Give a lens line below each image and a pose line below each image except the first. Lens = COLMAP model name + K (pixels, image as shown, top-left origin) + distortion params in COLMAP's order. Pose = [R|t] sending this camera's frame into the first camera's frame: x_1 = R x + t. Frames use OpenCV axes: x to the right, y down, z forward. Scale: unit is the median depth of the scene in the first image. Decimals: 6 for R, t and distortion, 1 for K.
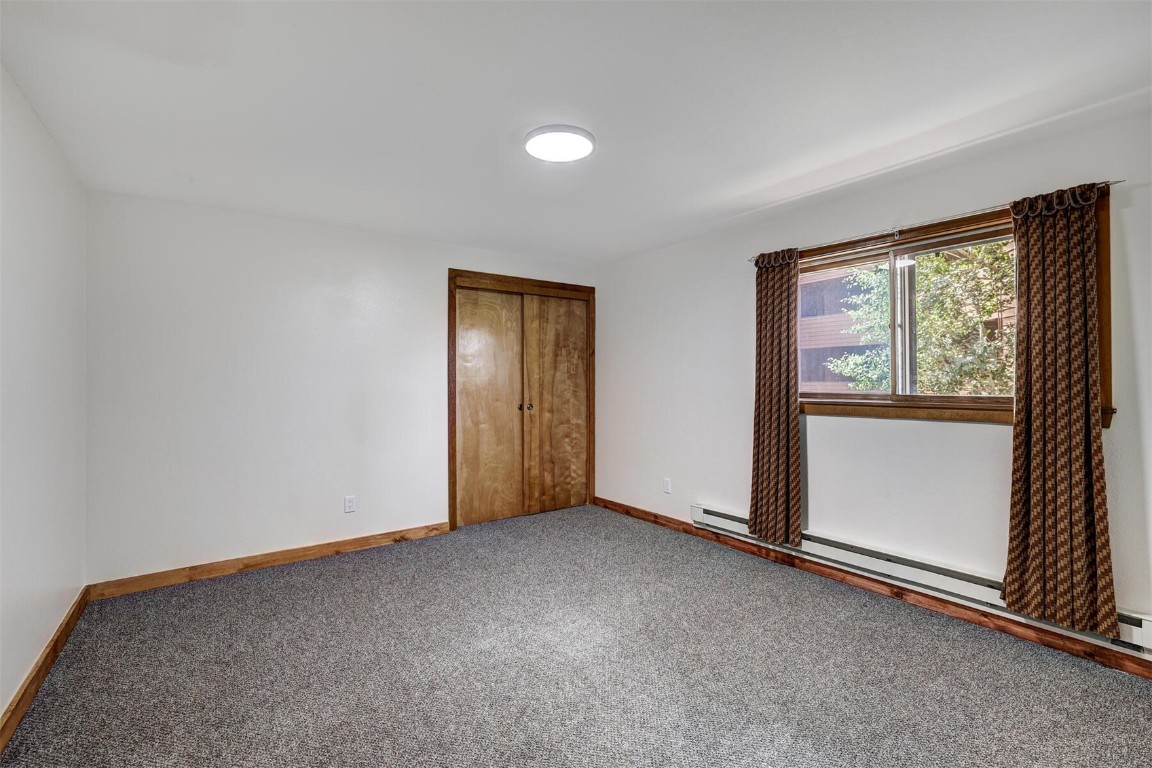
lens RADIAL K [[498.7, 0, 561.5], [0, 498.7, 378.9], [0, 0, 1]] dist [-0.039196, 0.012909]
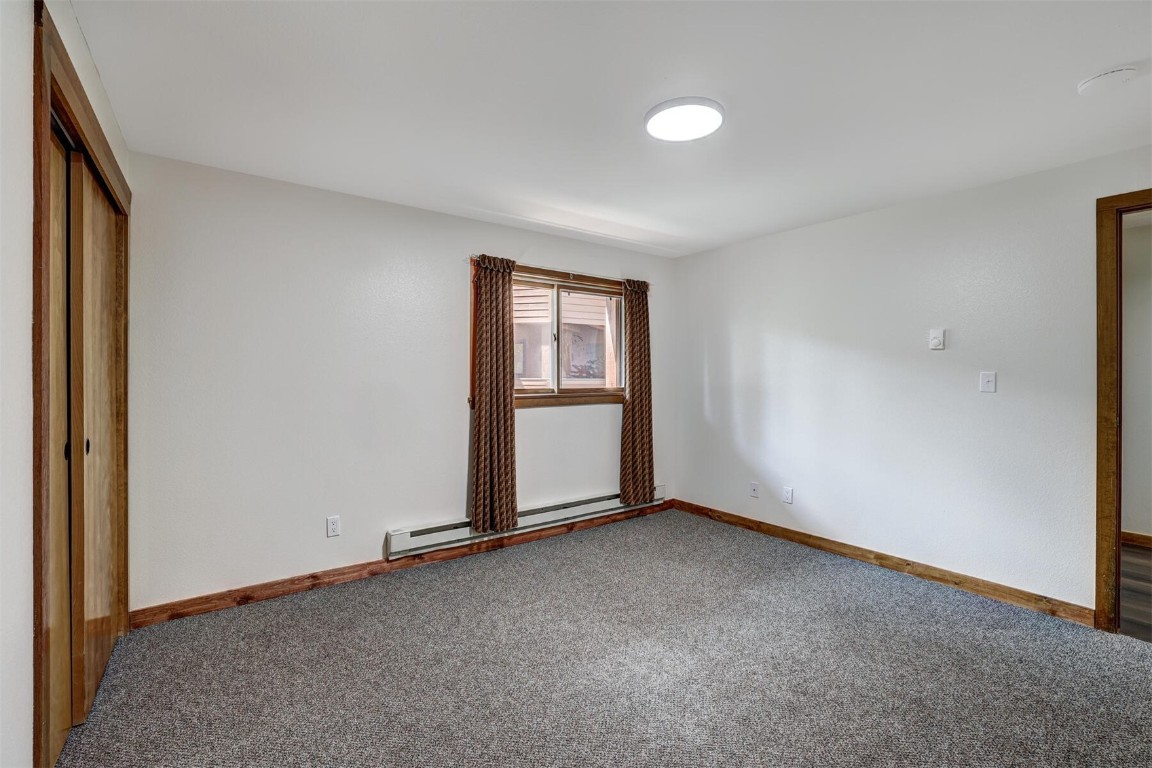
lens RADIAL K [[498.7, 0, 569.9], [0, 498.7, 373.7], [0, 0, 1]] dist [-0.039196, 0.012909]
pose [[-0.015803, 0.004060, 0.999867, -0.670397], [-0.006056, 0.999973, -0.004156, -0.004000], [-0.999857, -0.006120, -0.015778, 0.904211]]
